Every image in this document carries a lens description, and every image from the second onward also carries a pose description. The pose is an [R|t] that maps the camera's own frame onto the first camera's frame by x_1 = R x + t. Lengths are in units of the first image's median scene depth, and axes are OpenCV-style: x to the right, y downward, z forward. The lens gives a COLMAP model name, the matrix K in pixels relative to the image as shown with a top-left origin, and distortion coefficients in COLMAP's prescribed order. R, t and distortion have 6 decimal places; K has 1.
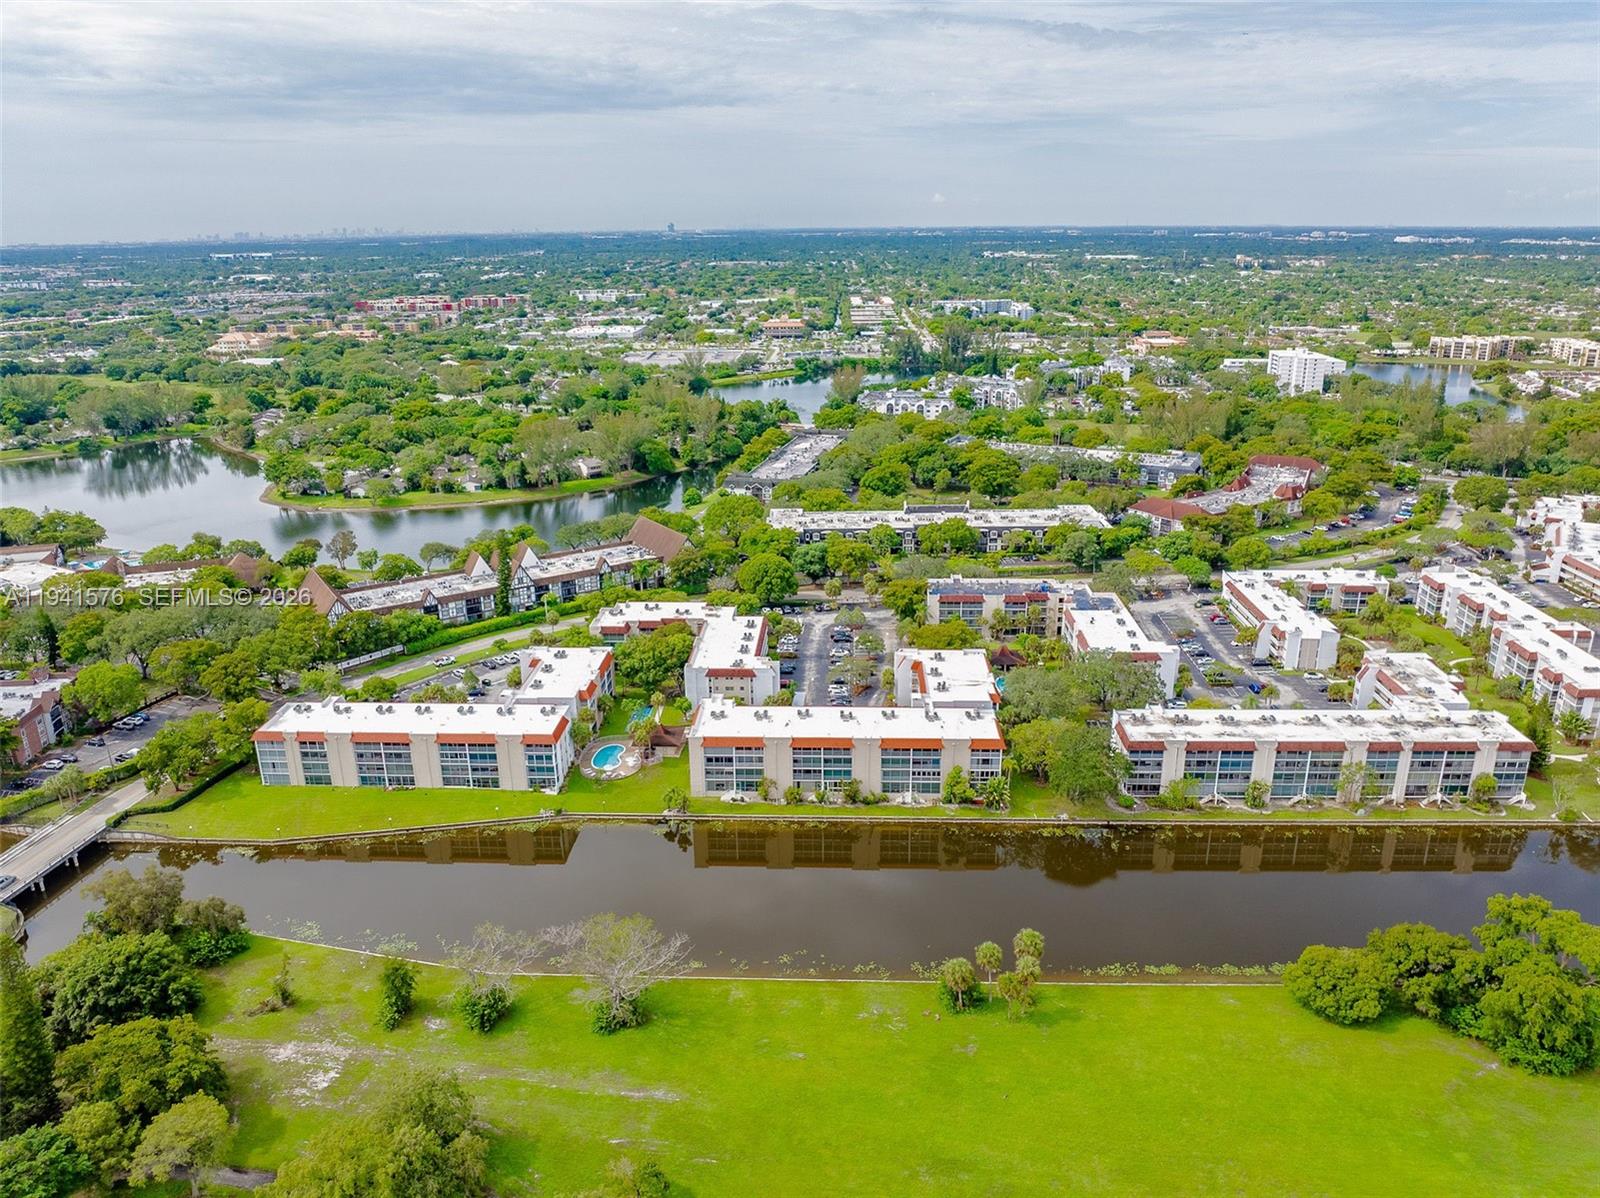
lens RADIAL K [[1121.4, 0, 807.4], [0, 1121.4, 585.5], [0, 0, 1]] dist [-0.039818, 0.004871]
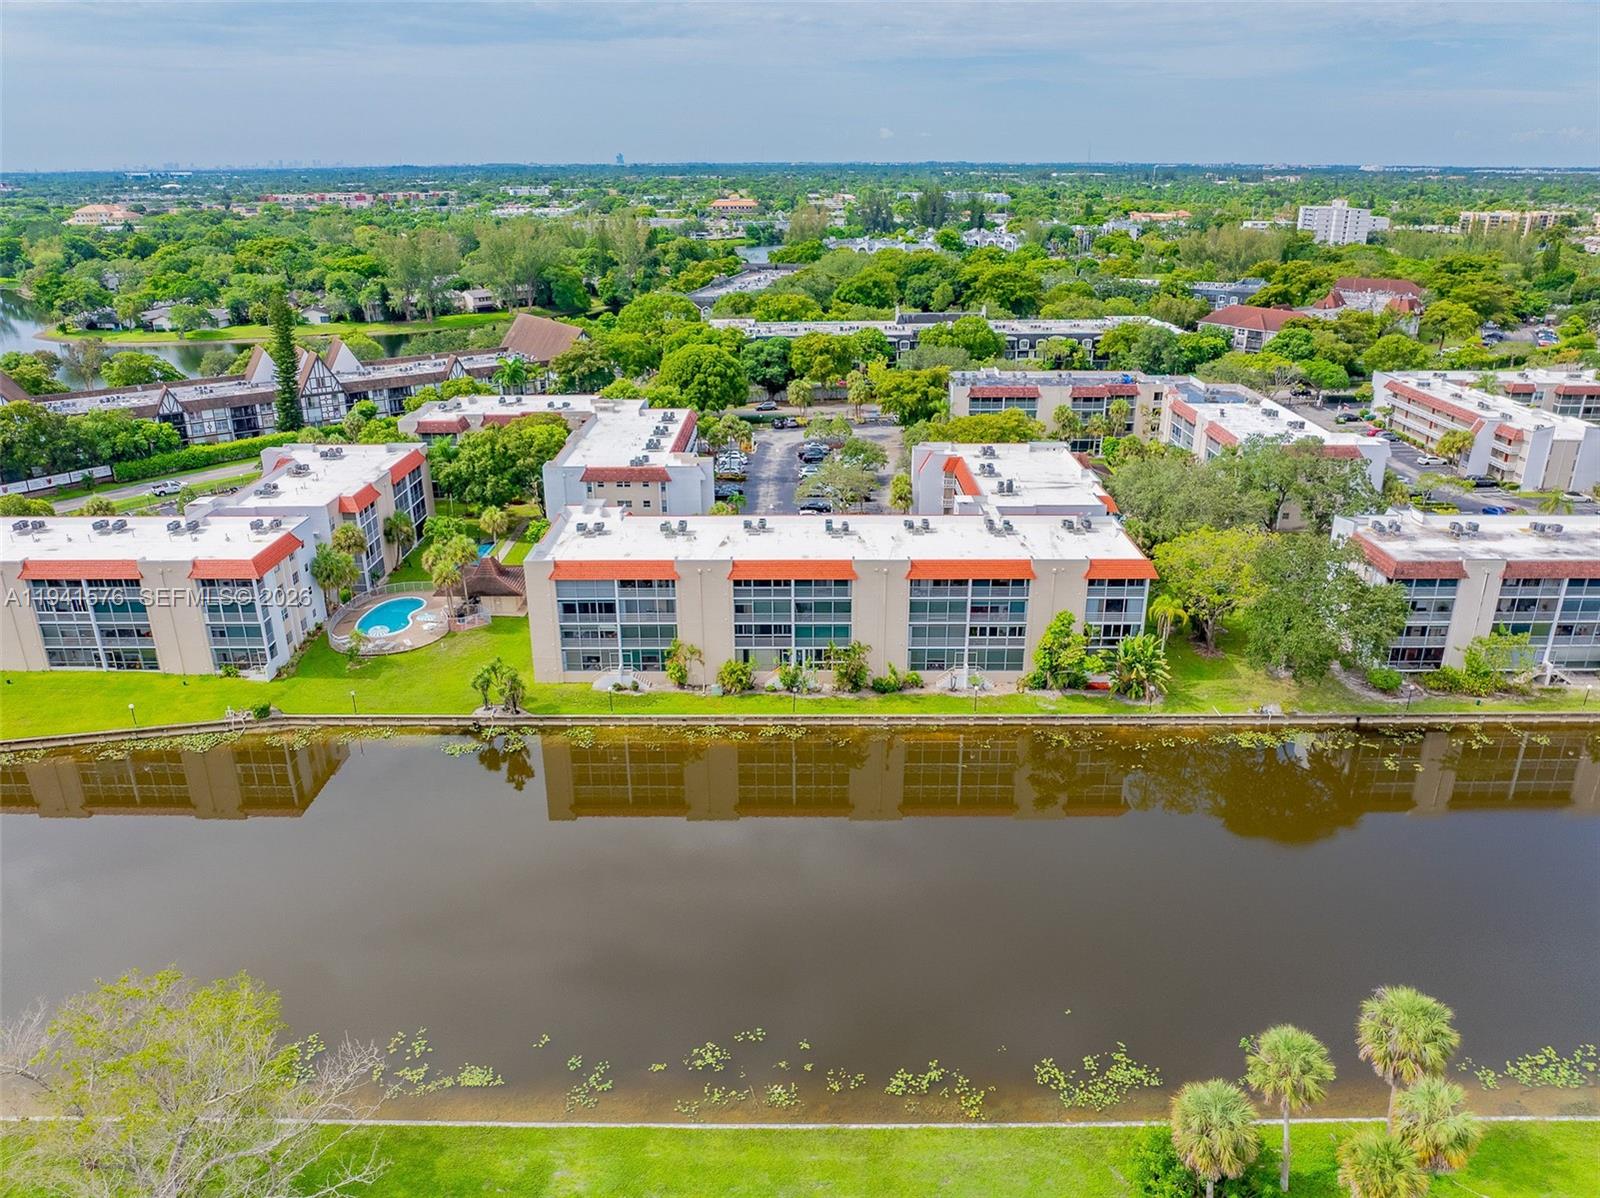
lens RADIAL K [[1121.4, 0, 798.9], [0, 1121.4, 588.3], [0, 0, 1]] dist [-0.039818, 0.004871]
pose [[0.999476, -0.008302, 0.031299, 0.000356], [0.006640, 0.998581, 0.052830, 0.114648], [-0.031693, -0.052595, 0.998113, 0.469510]]
